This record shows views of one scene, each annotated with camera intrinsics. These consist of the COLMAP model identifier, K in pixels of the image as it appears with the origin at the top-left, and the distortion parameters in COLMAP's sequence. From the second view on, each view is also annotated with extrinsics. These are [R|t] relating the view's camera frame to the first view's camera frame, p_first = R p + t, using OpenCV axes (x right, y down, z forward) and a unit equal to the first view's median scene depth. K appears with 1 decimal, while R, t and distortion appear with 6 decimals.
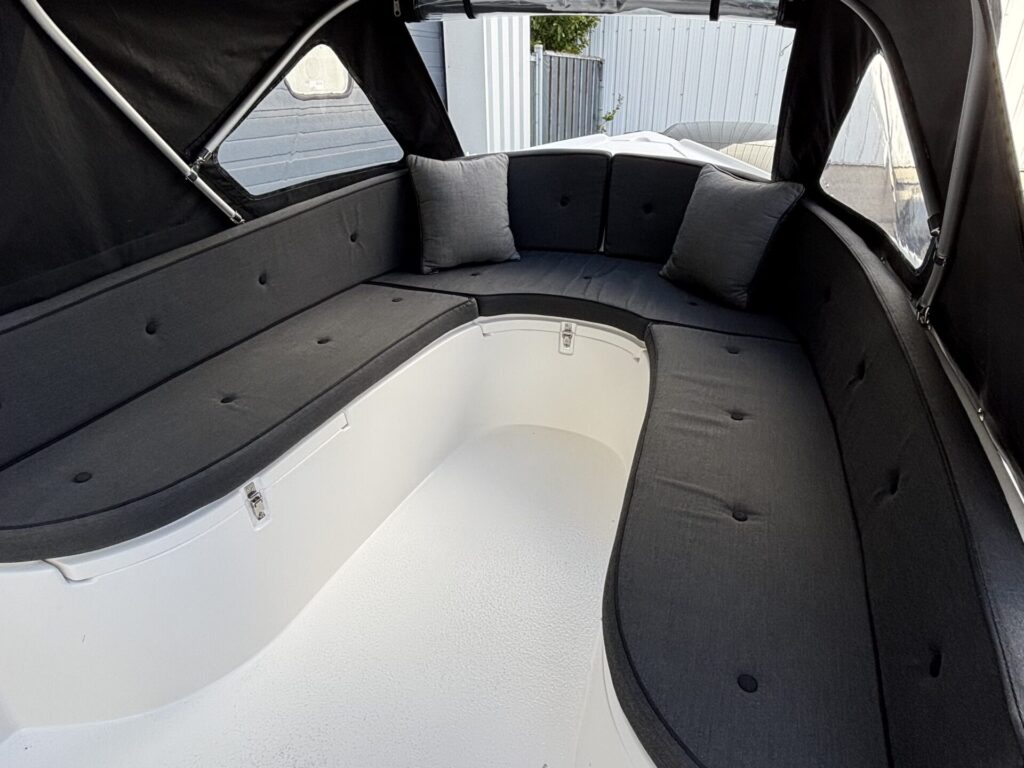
lens RADIAL K [[612.4, 0, 513.9], [0, 612.4, 384.5], [0, 0, 1]] dist [-0.002269, 0.000660]
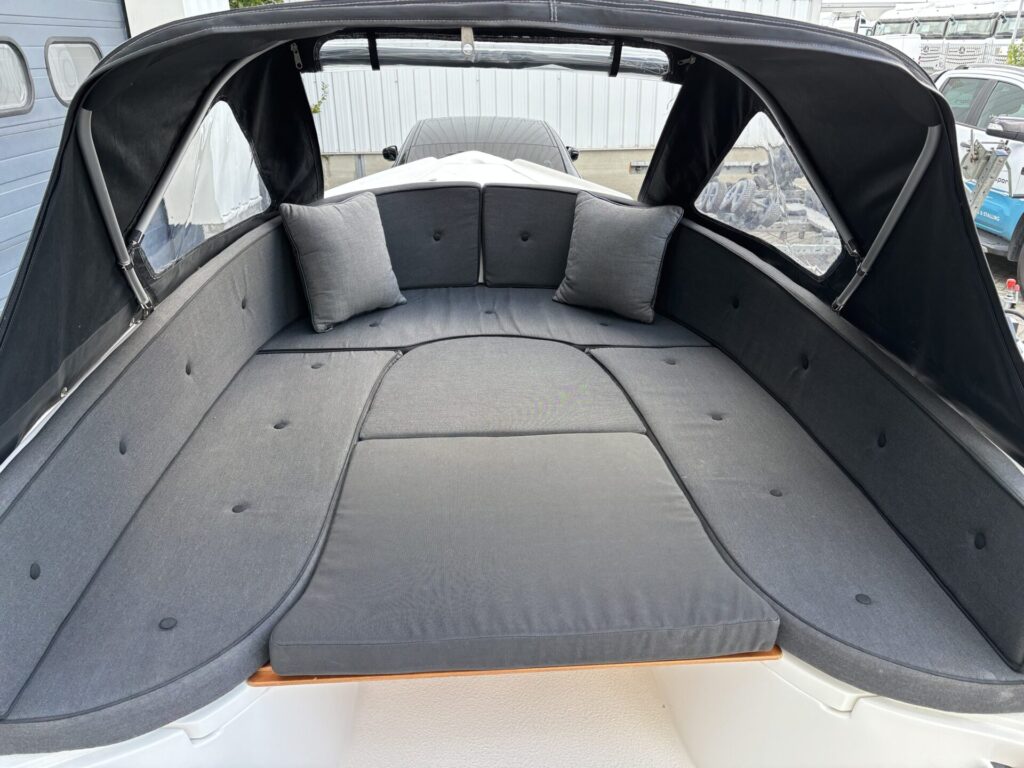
lens RADIAL K [[752.4, 0, 511.6], [0, 752.4, 383.1], [0, 0, 1]] dist [0.007009, -0.002448]
pose [[0.907199, -0.171133, 0.384323, -0.337962], [0.189385, 0.981854, -0.009841, -0.045664], [-0.375665, 0.081713, 0.923146, -0.117373]]
